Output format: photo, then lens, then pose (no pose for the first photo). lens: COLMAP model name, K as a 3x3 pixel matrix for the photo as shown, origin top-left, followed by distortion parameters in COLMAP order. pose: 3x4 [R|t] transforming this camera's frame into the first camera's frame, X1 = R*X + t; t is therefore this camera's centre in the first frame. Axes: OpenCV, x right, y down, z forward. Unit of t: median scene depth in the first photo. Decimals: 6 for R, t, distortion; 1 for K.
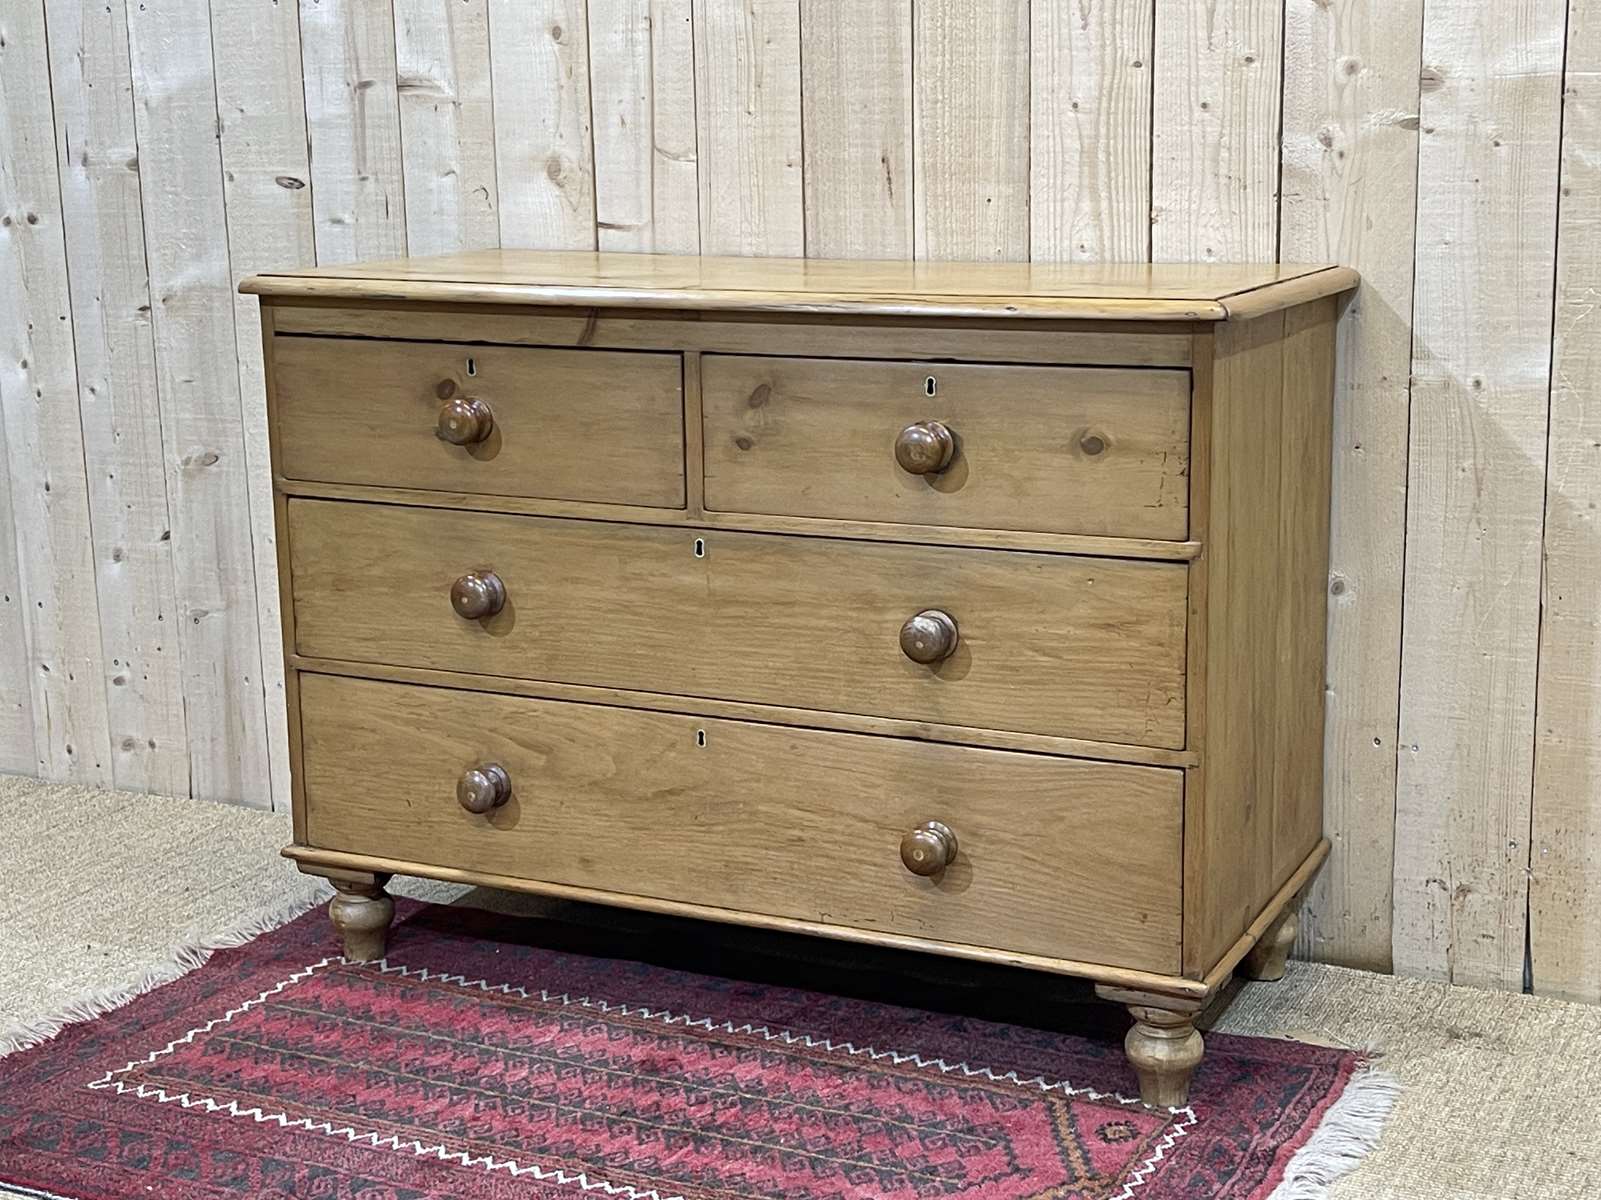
lens RADIAL K [[2407.8, 0, 796.0], [0, 2407.8, 599.7], [0, 0, 1]] dist [0.156781, -0.557652]
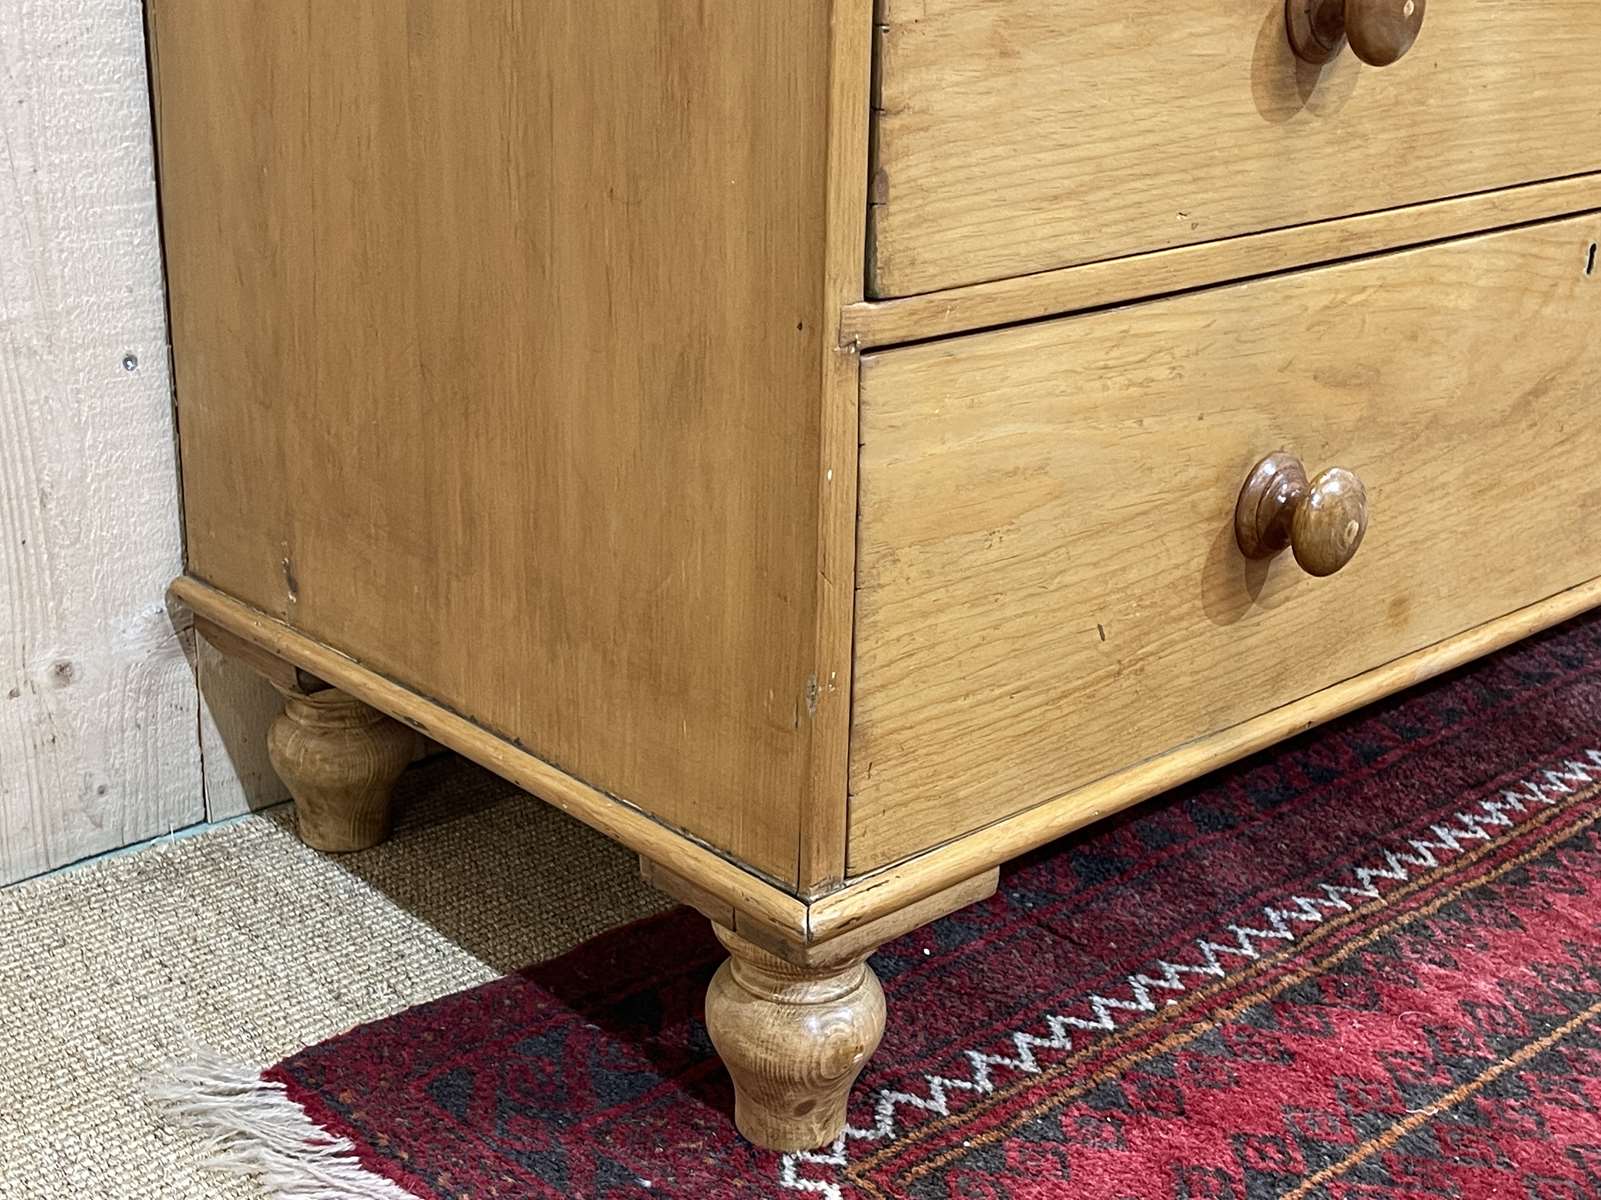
lens RADIAL K [[2170.2, 0, 804.8], [0, 2170.2, 607.4], [0, 0, 1]] dist [0.126427, -0.403247]
pose [[0.356340, -0.292652, 0.887342, -0.480458], [0.163362, 0.954569, 0.249221, -0.010591], [-0.919964, 0.056151, 0.387960, 0.928210]]
